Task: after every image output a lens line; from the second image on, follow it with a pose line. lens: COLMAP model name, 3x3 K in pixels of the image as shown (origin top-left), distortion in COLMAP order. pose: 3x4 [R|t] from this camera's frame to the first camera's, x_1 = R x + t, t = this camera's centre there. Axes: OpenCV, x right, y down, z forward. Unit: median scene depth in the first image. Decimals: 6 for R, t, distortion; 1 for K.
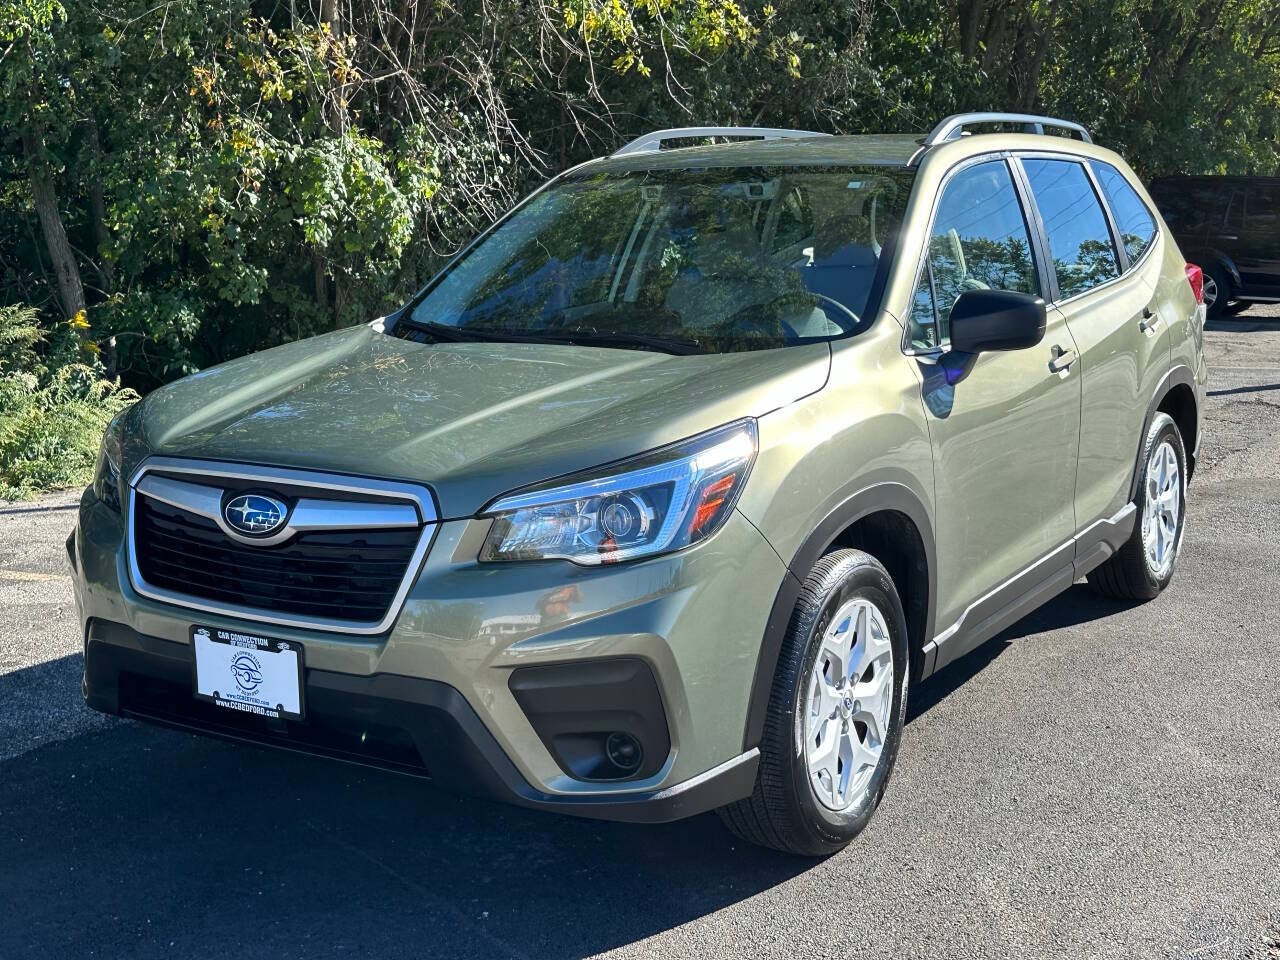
lens RADIAL K [[1547.1, 0, 639.1], [0, 1547.1, 506.2], [0, 0, 1]] dist [0.205306, -0.507347]
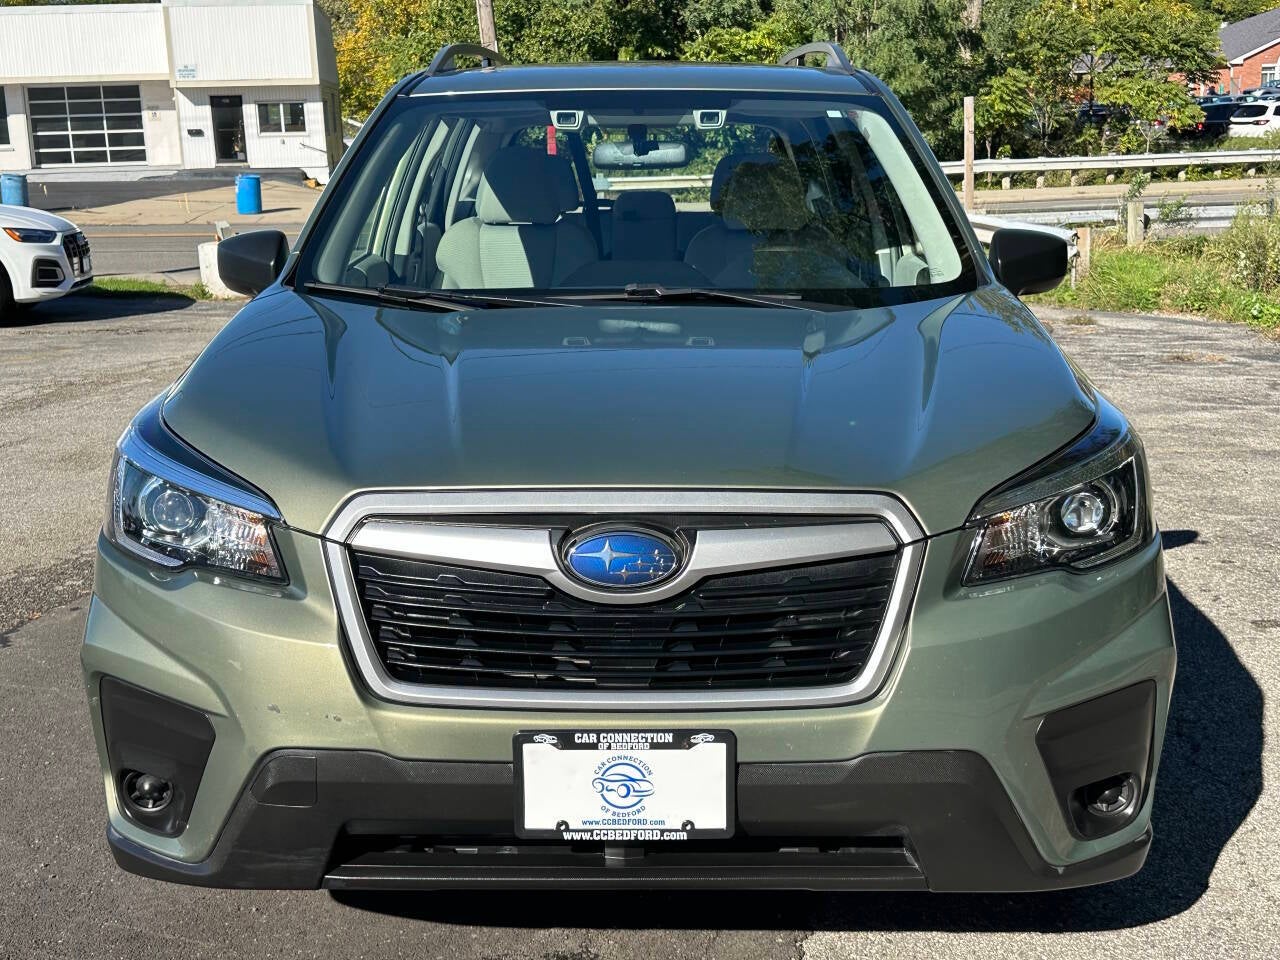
lens RADIAL K [[1547.1, 0, 639.1], [0, 1547.1, 506.2], [0, 0, 1]] dist [0.205306, -0.507347]
pose [[0.848268, -0.100016, 0.520037, -0.597134], [0.085456, 0.994986, 0.051967, -0.053417], [-0.522627, 0.000358, 0.852561, 0.406204]]
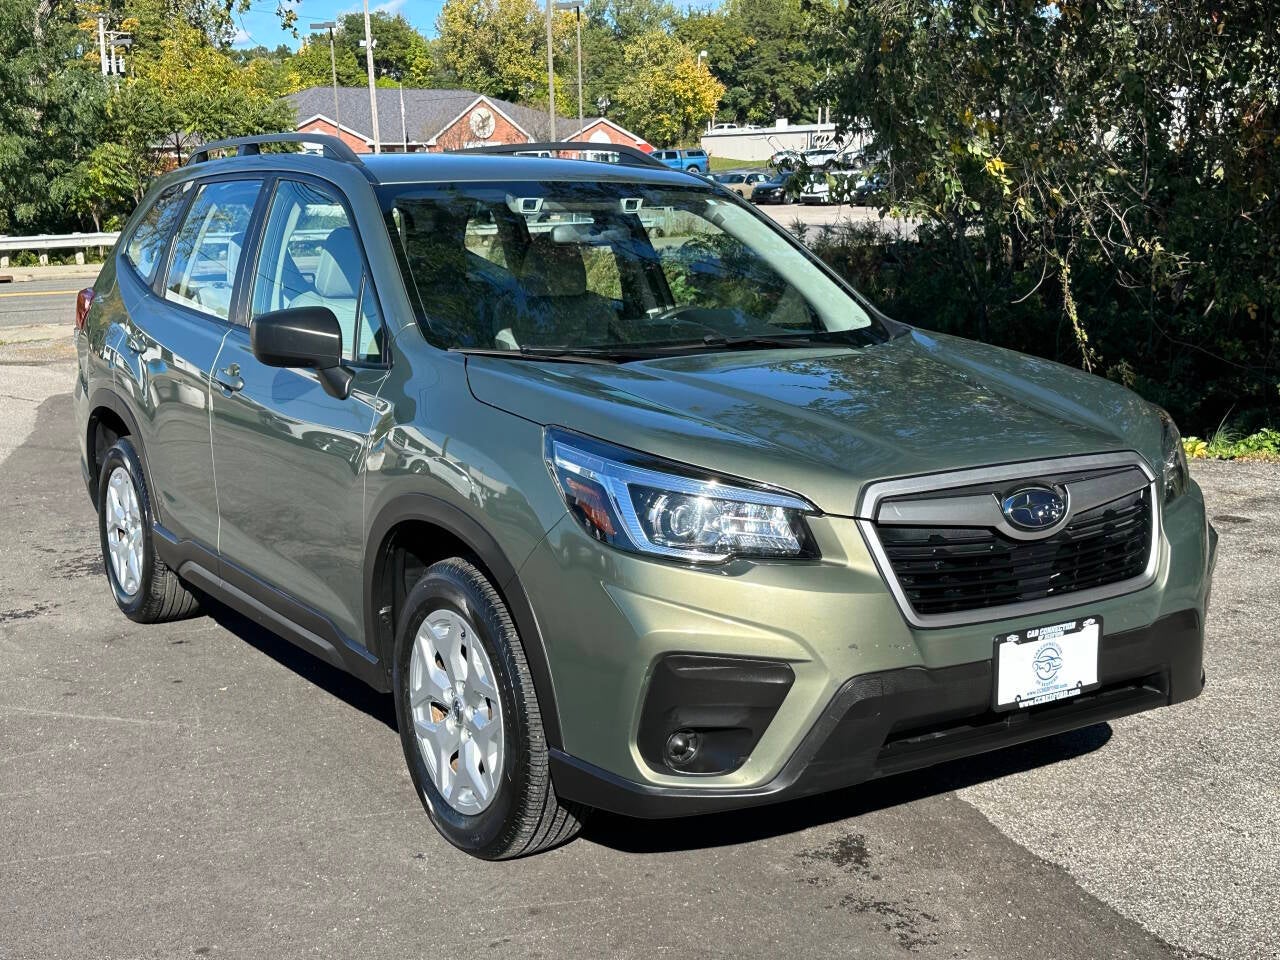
lens RADIAL K [[1550.5, 0, 641.2], [0, 1550.5, 515.8], [0, 0, 1]] dist [0.212606, -0.492835]
pose [[0.400582, -0.149596, 0.903966, -1.272918], [0.166114, 0.982090, 0.088913, -0.123263], [-0.901077, 0.114545, 0.418258, 0.805014]]
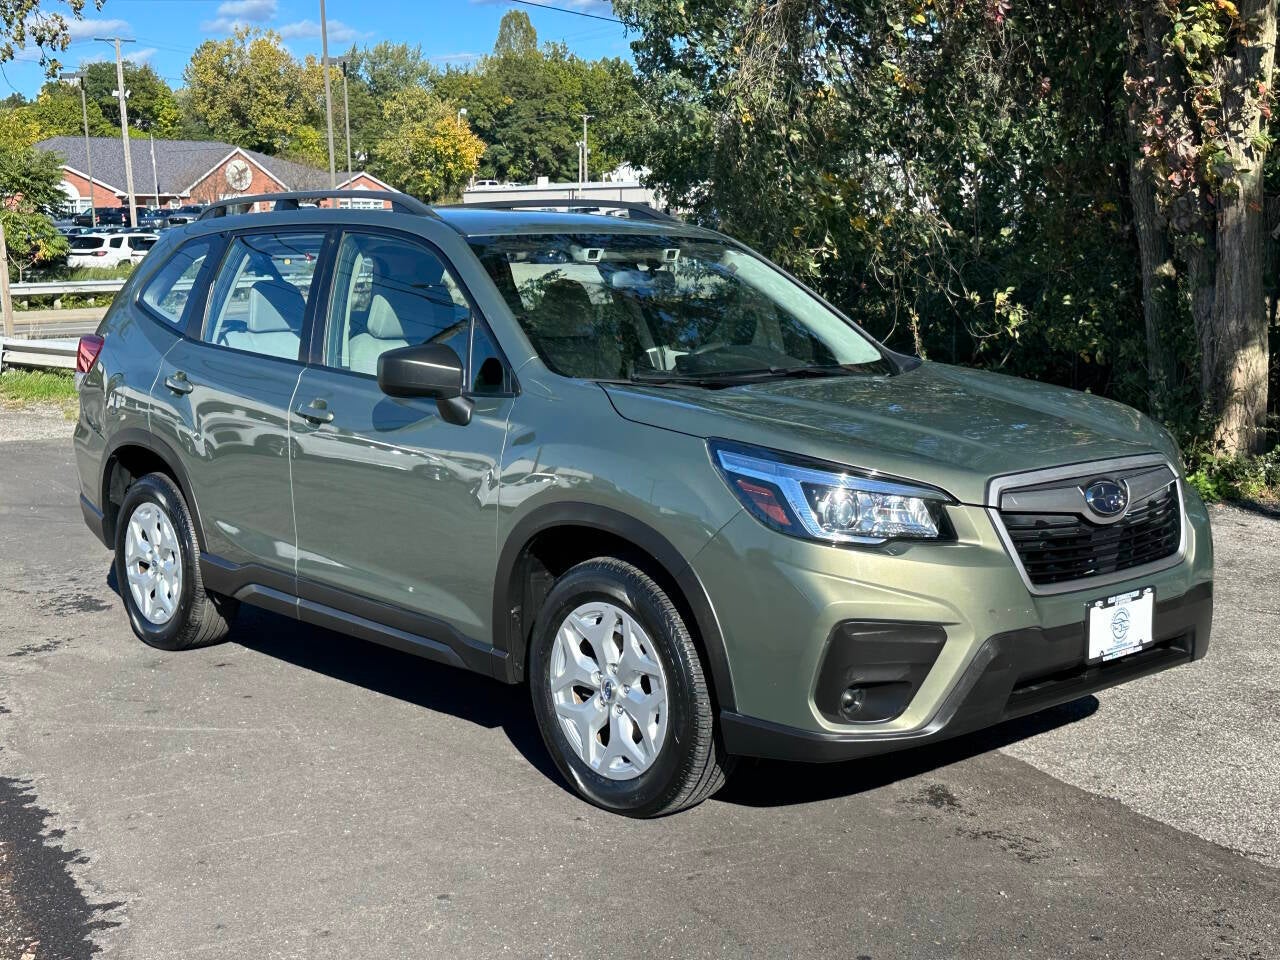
lens RADIAL K [[1550.5, 0, 641.2], [0, 1550.5, 515.8], [0, 0, 1]] dist [0.212606, -0.492835]
pose [[0.252562, -0.126369, 0.959293, -1.546881], [0.178363, 0.980525, 0.082207, -0.150554], [-0.950999, 0.150340, 0.270183, 1.017236]]
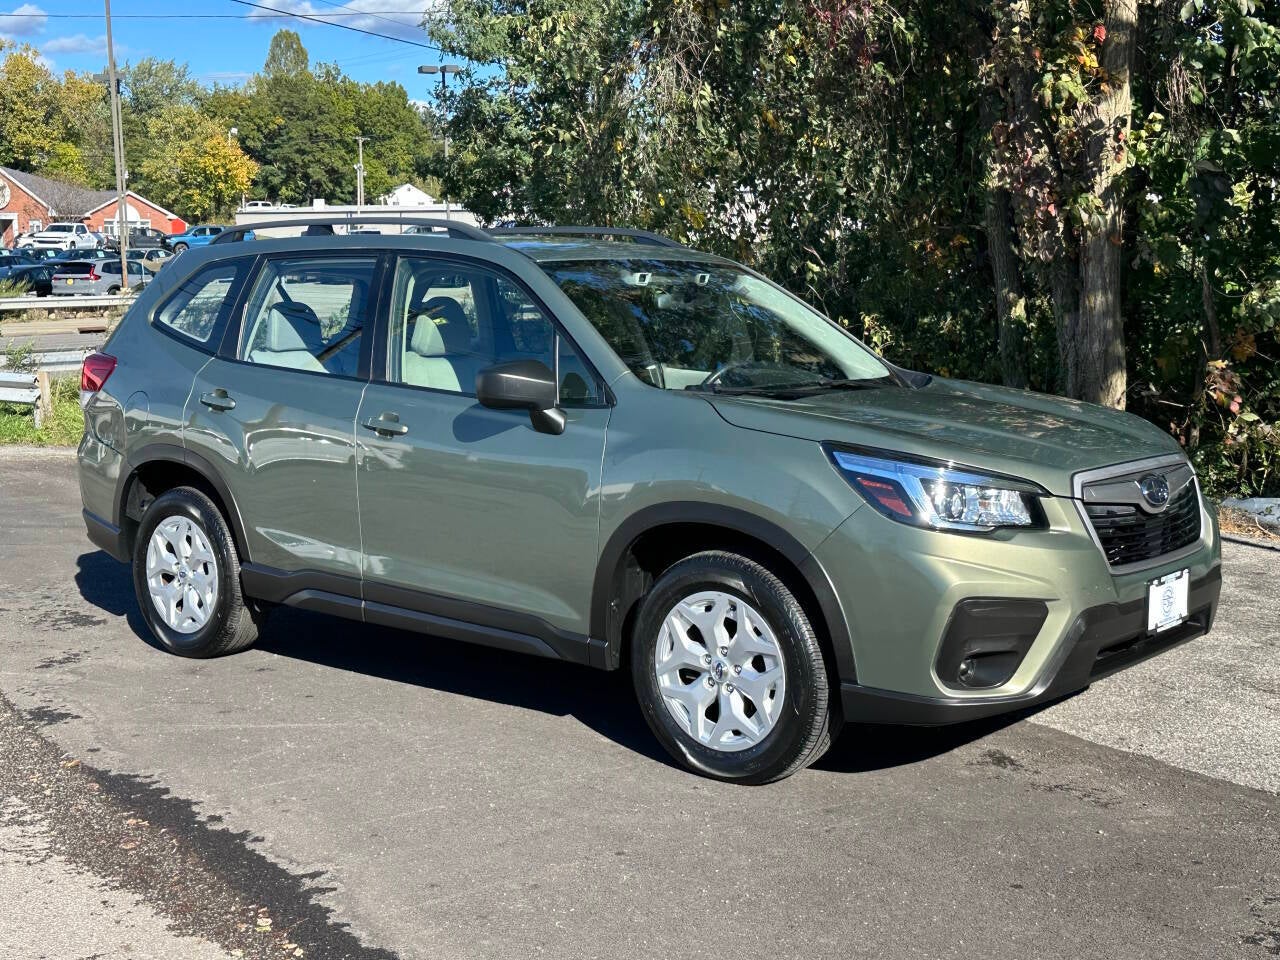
lens RADIAL K [[1551.2, 0, 618.9], [0, 1551.2, 520.8], [0, 0, 1]] dist [0.224791, -0.518922]
pose [[0.121683, -0.116837, 0.985668, -1.742016], [0.181906, 0.978854, 0.093573, -0.193620], [-0.975758, 0.167913, 0.140363, 1.282790]]
